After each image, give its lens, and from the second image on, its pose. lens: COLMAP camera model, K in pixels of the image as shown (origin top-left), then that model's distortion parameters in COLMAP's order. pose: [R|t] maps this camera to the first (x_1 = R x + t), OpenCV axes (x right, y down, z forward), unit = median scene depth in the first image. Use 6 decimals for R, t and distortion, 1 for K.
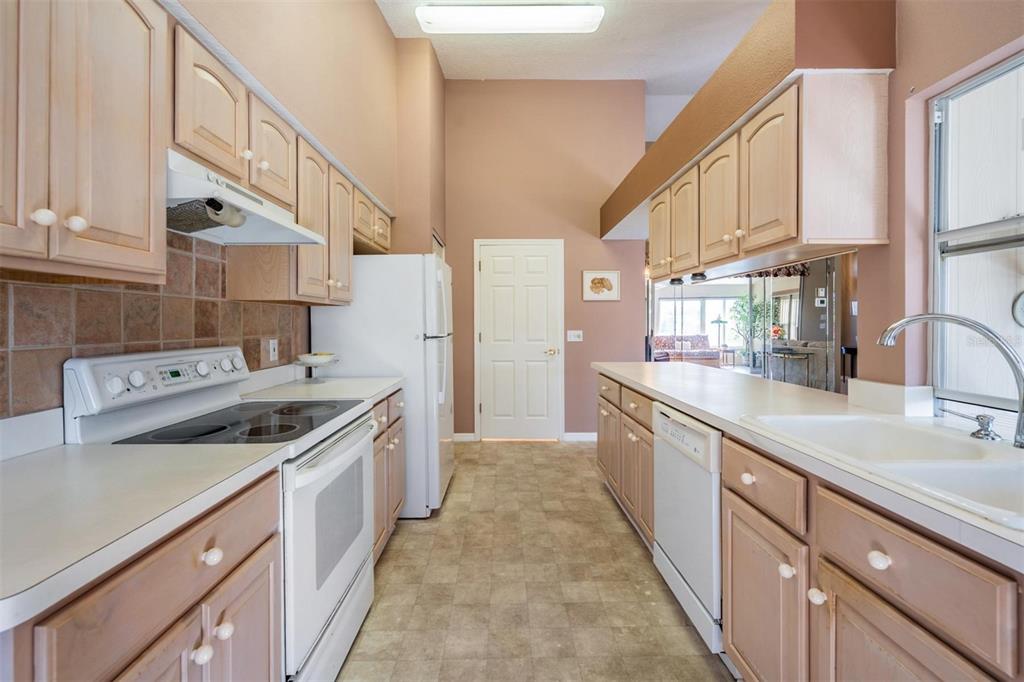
lens RADIAL K [[461.5, 0, 505.9], [0, 461.5, 324.8], [0, 0, 1]] dist [0.000187, -0.000331]
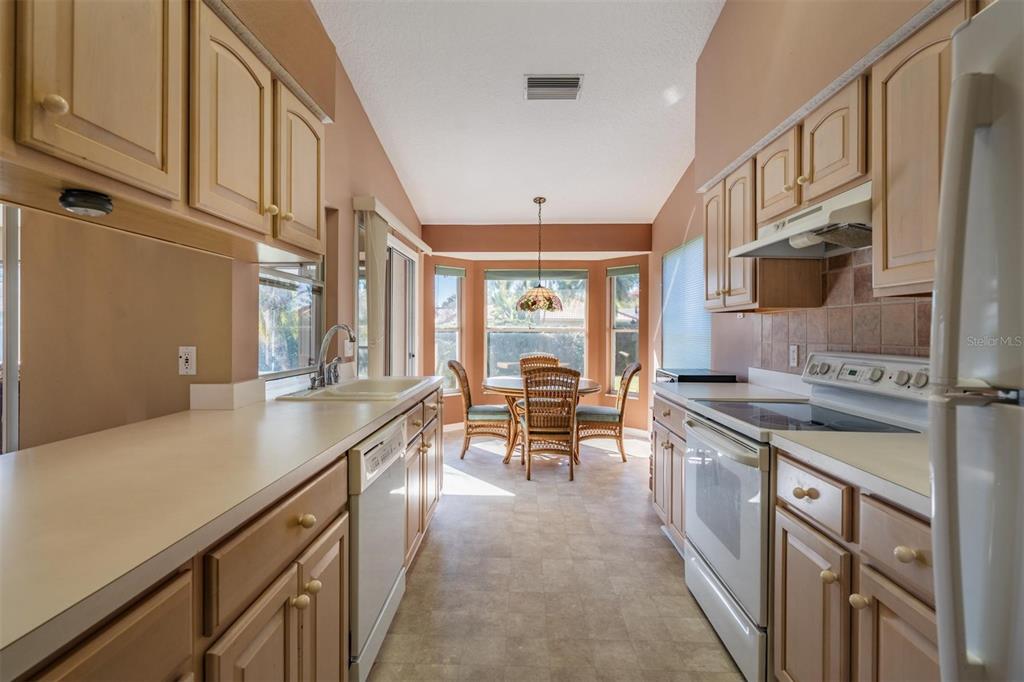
lens RADIAL K [[481.6, 0, 508.1], [0, 481.6, 331.6], [0, 0, 1]] dist [0.012905, -0.006488]
pose [[-0.999234, -0.000988, 0.039115, 0.075024], [-0.000800, 0.999988, 0.004810, -0.002420], [-0.039119, 0.004775, -0.999223, 1.518362]]
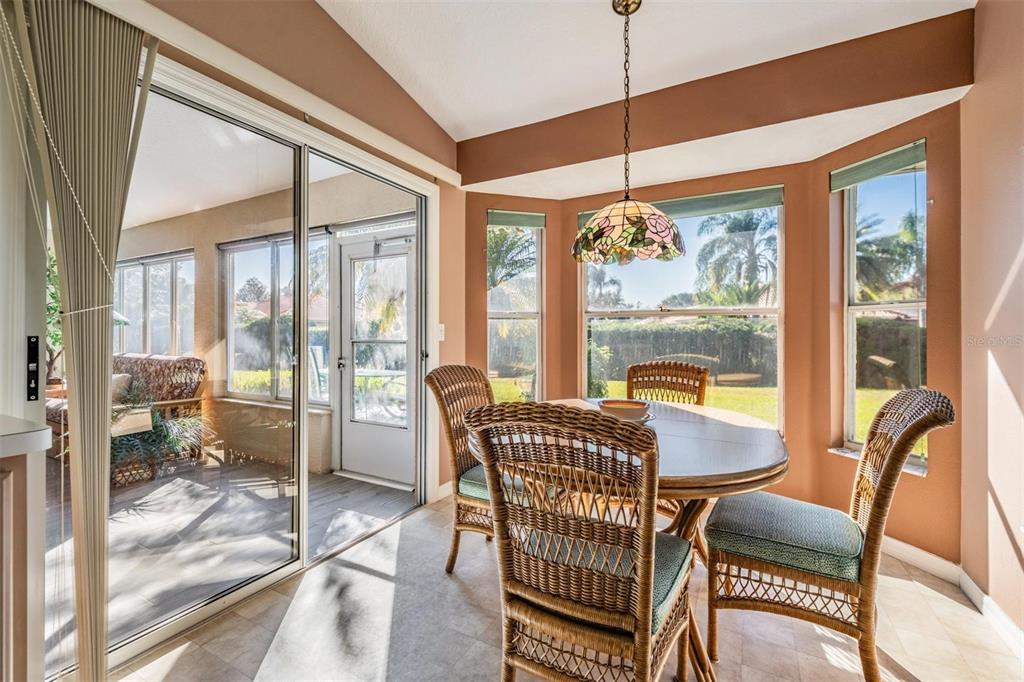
lens RADIAL K [[433.5, 0, 509.9], [0, 433.5, 331.2], [0, 0, 1]] dist [0.001513, 0.000147]
pose [[-0.870631, 0.004370, 0.491918, -0.179012], [0.004150, 0.999990, -0.001538, 0.054430], [-0.491919, 0.000703, -0.870640, 0.279707]]
